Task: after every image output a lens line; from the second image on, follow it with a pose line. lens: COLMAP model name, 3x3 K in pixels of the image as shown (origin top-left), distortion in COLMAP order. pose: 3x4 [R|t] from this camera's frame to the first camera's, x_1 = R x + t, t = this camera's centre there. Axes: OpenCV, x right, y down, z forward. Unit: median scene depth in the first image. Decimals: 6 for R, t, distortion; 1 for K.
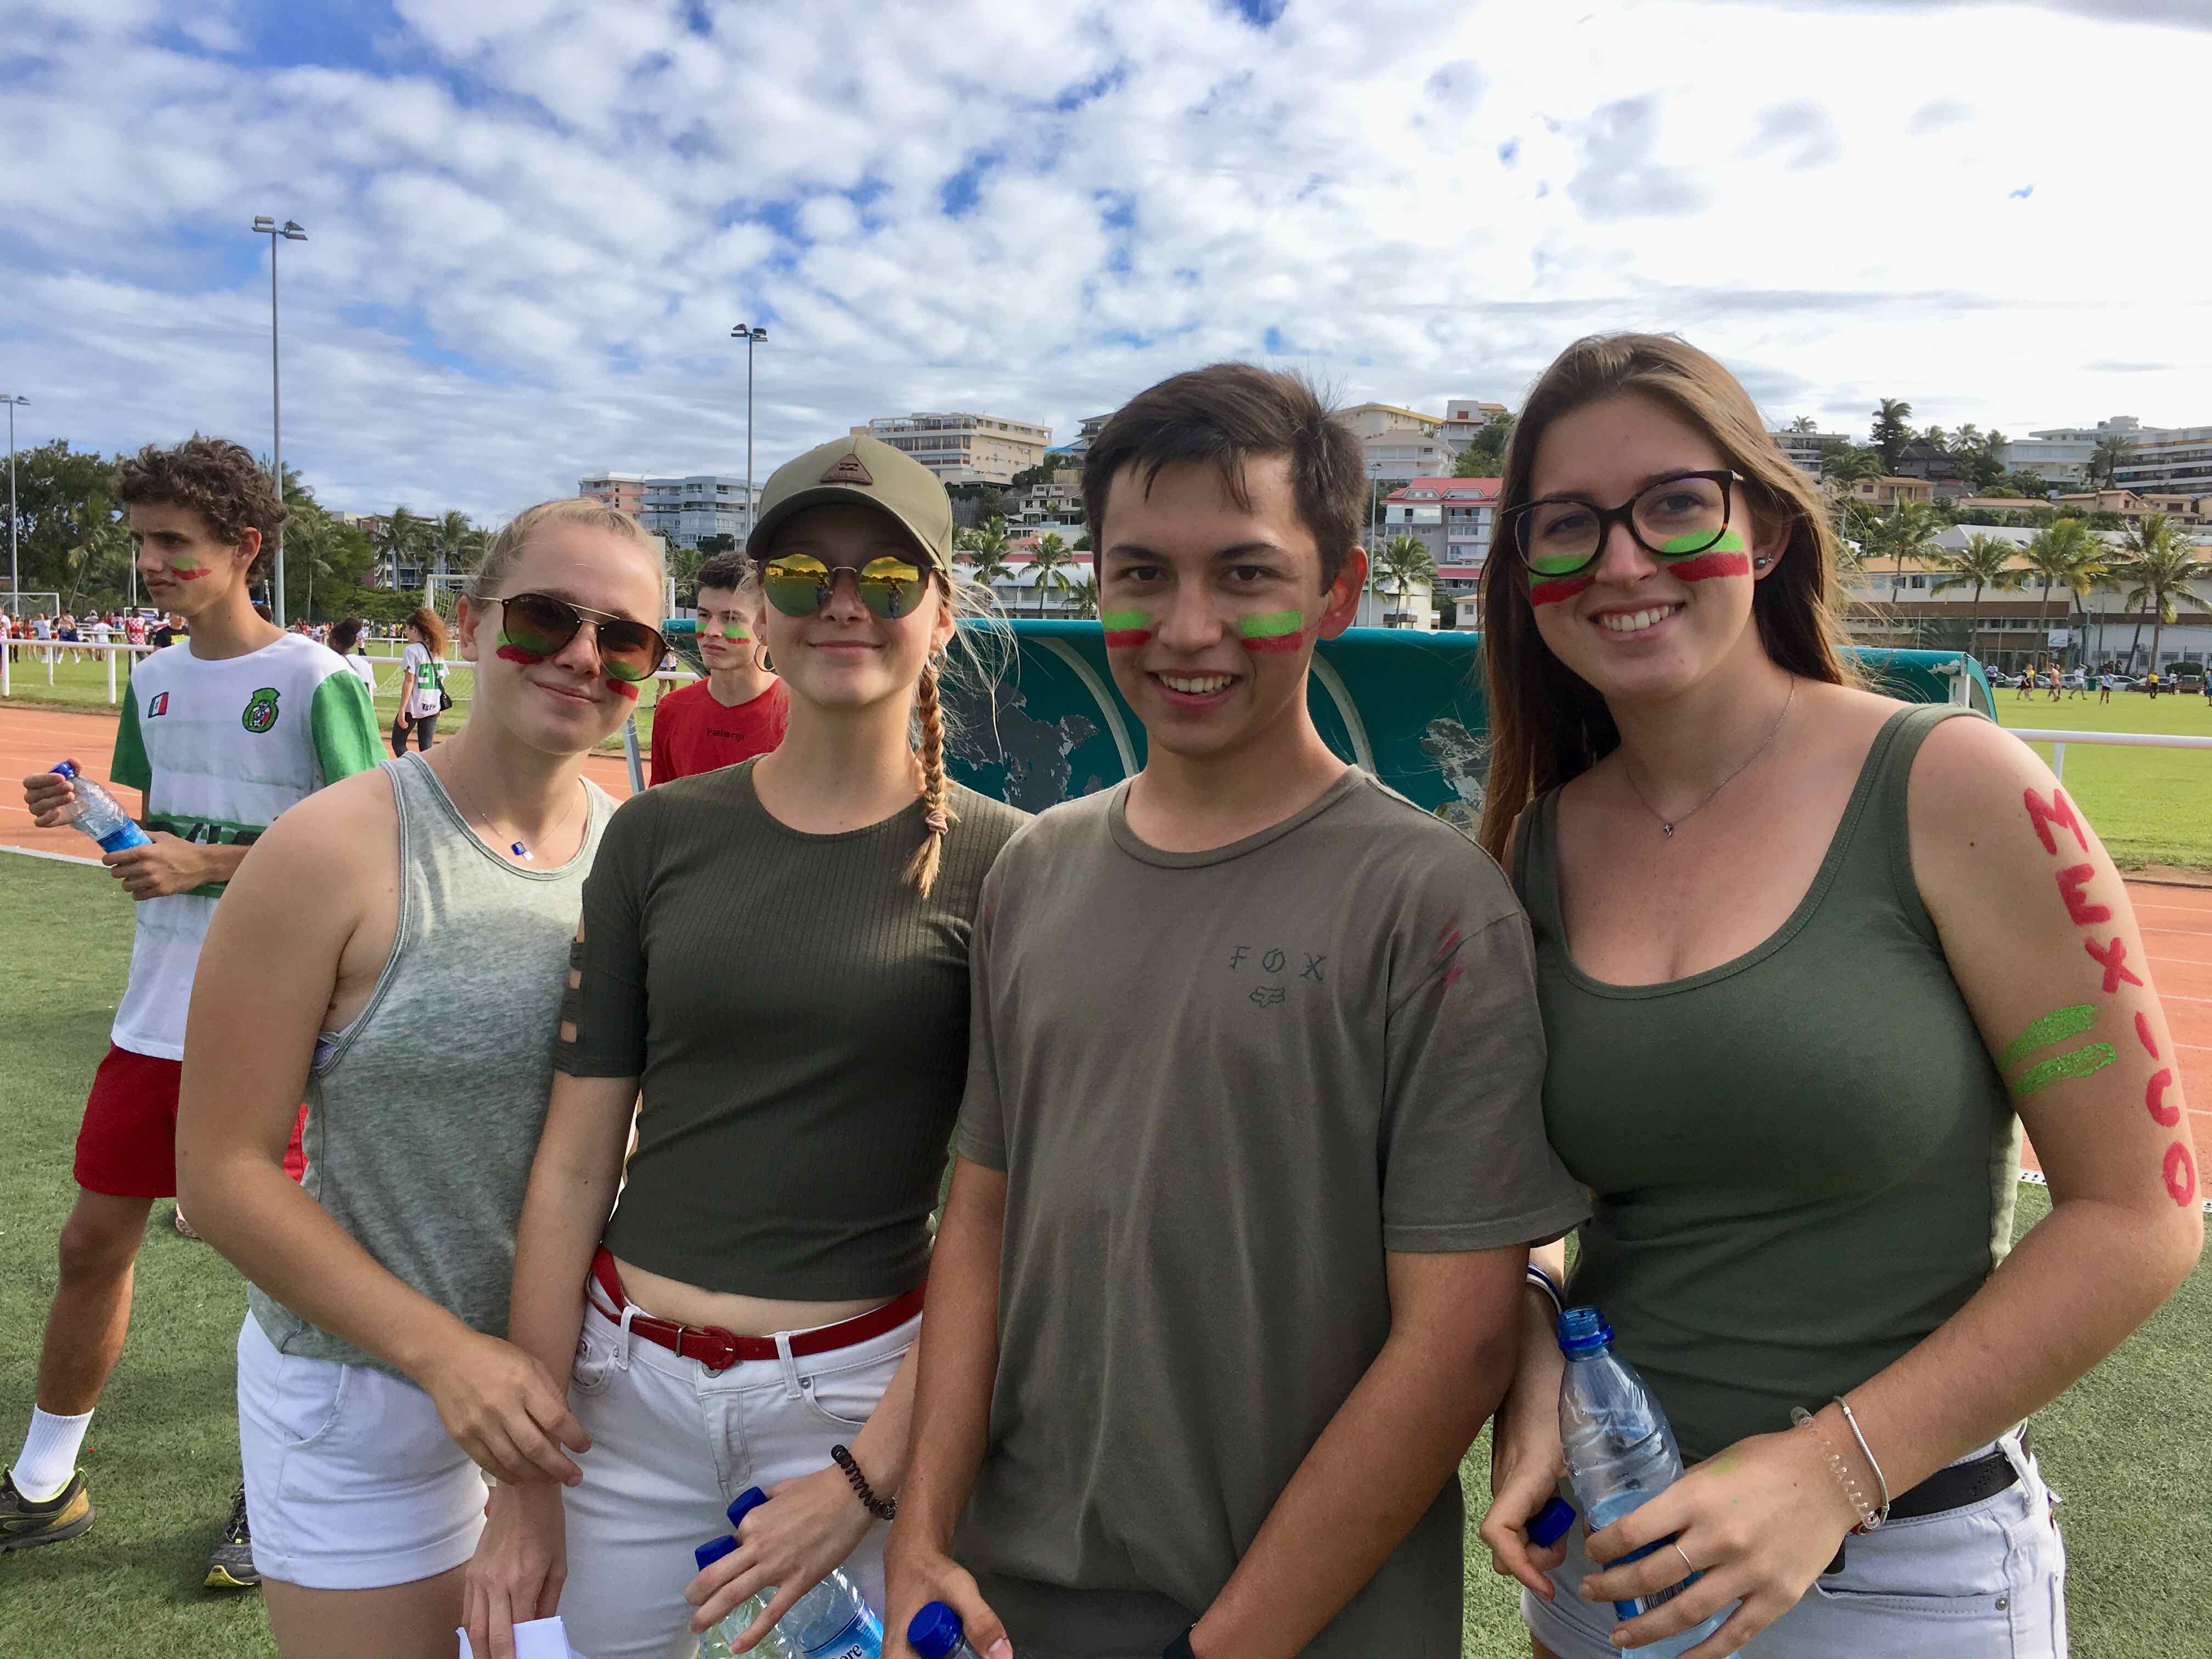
lens RADIAL K [[1835.3, 0, 1085.9], [0, 1835.3, 835.4], [0, 0, 1]] dist [0.027642, -0.048618]
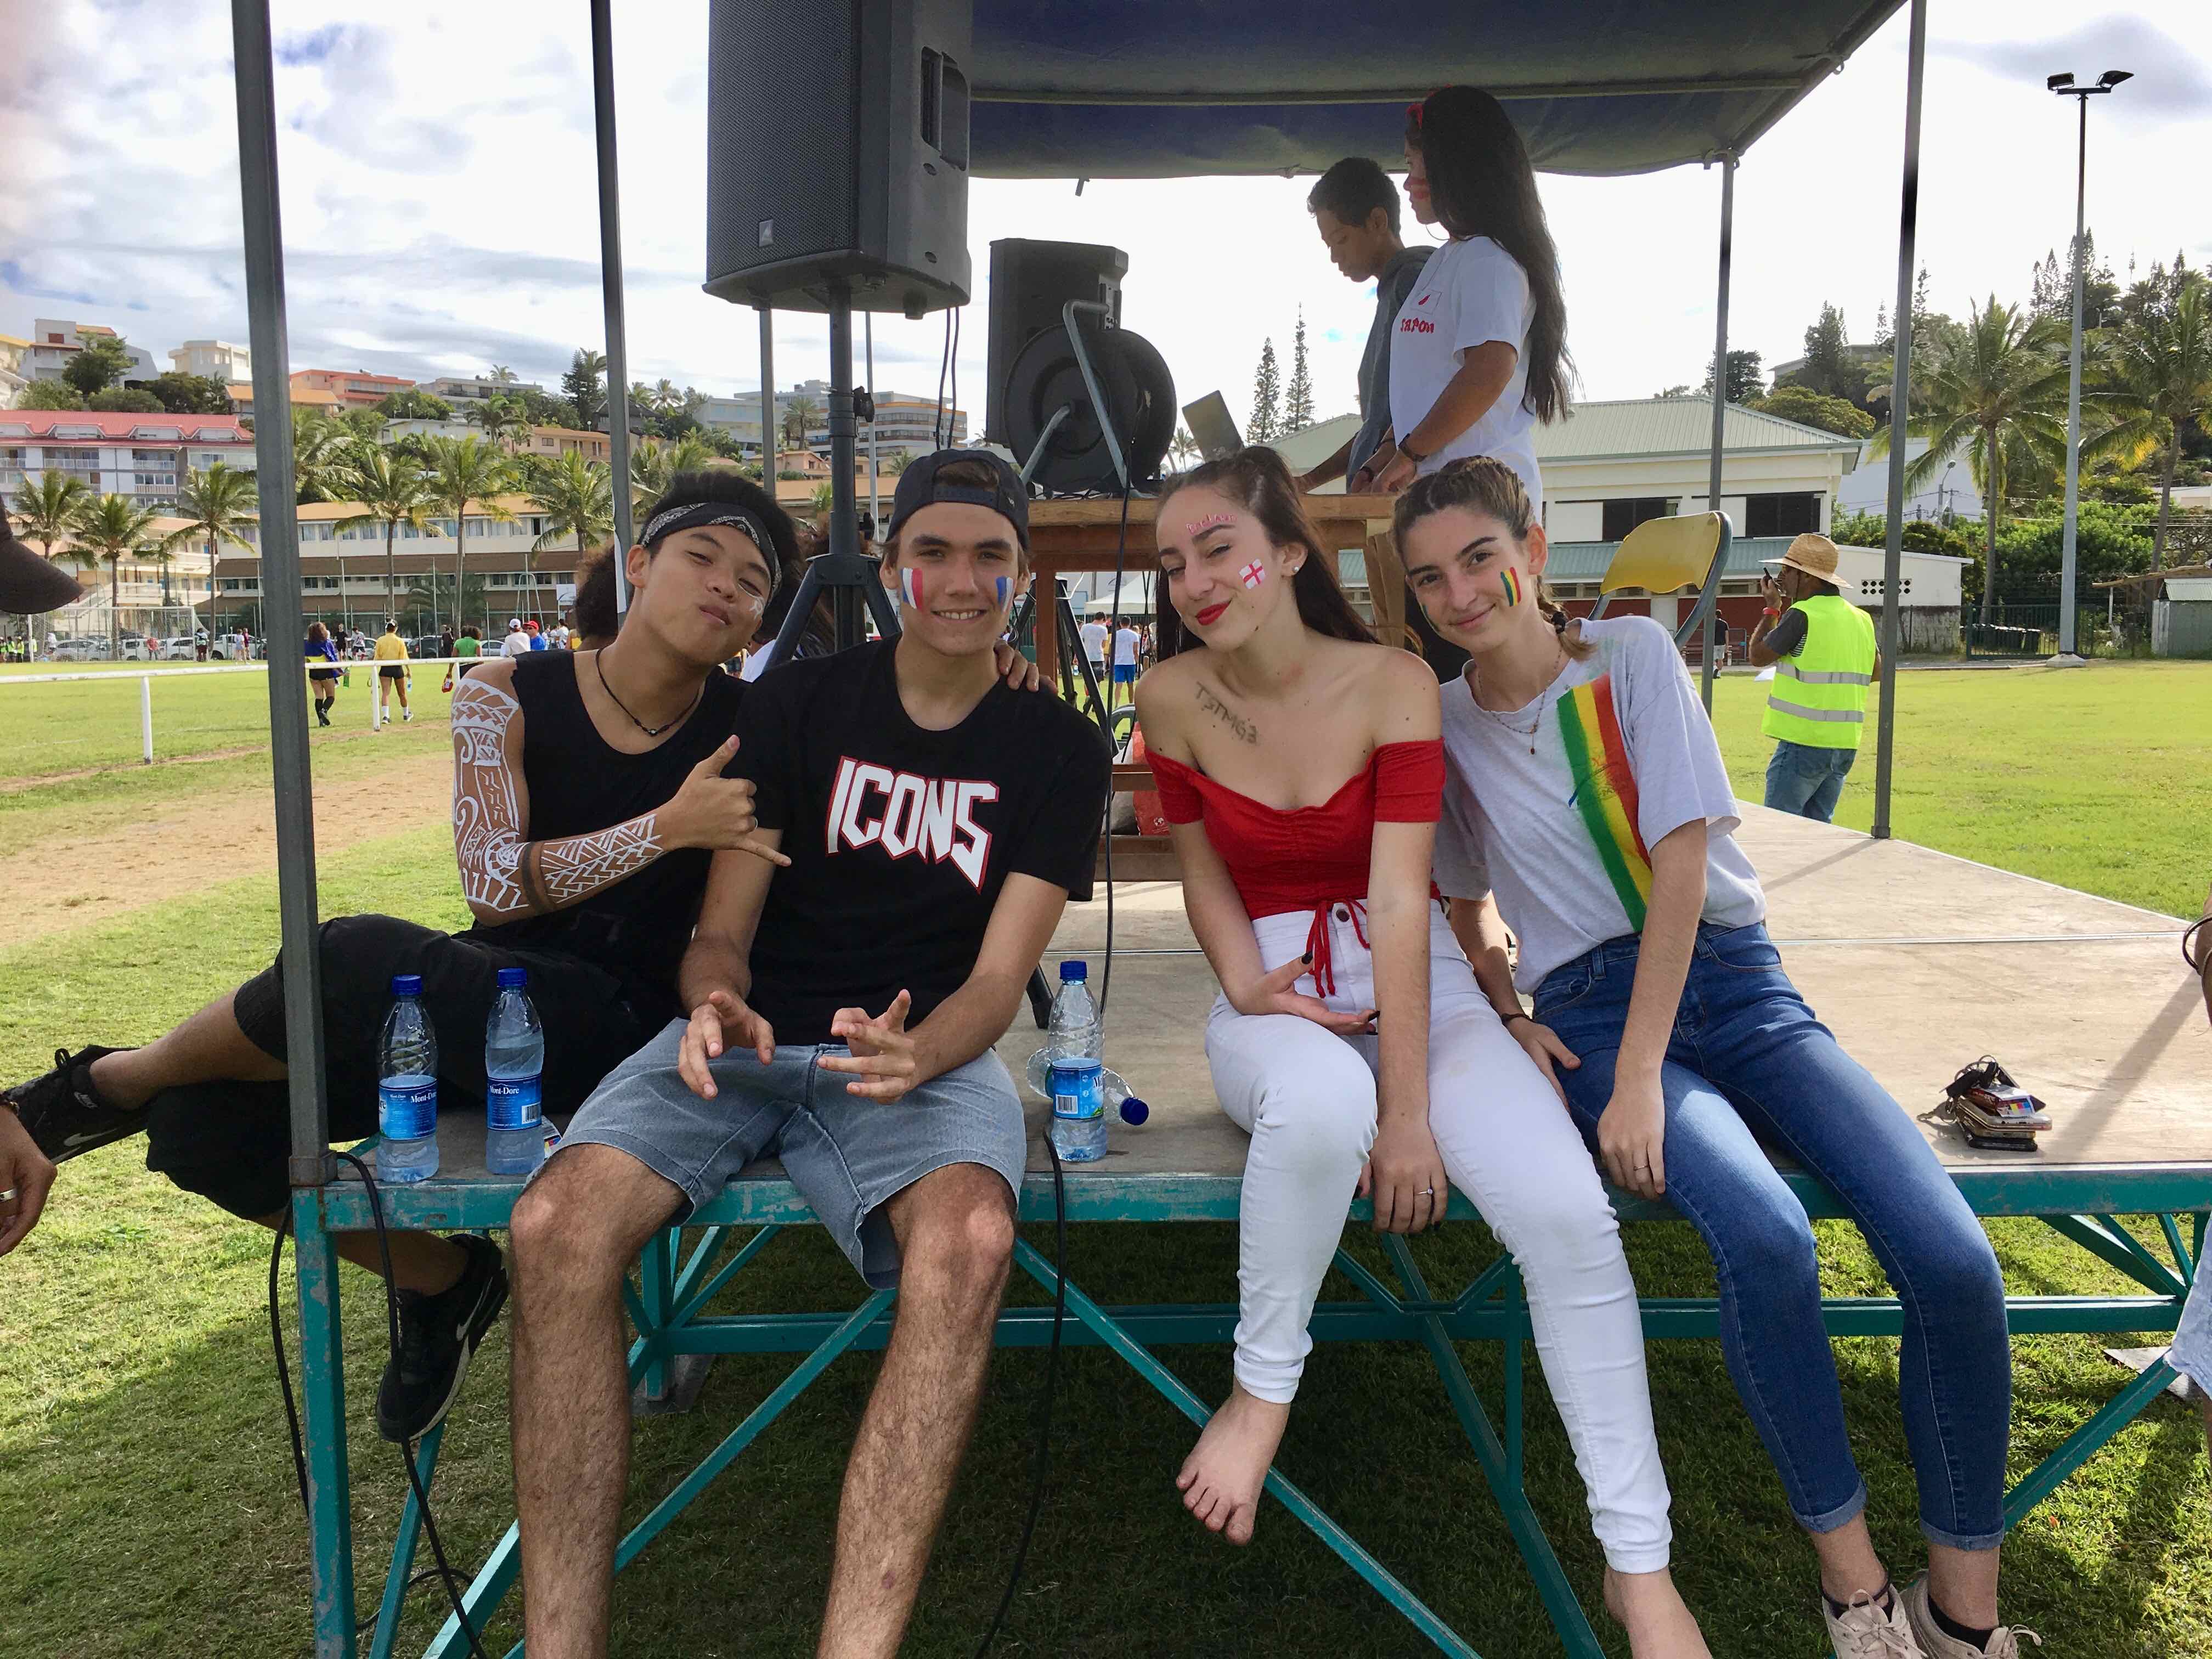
lens RADIAL K [[1835.3, 0, 1100.8], [0, 1835.3, 827.2], [0, 0, 1]] dist [0.027642, -0.048618]
pose [[0.830195, -0.088152, 0.550459, 0.125456], [0.083751, 0.995934, 0.033179, -0.005497], [-0.551146, 0.018556, 0.834202, 0.088492]]
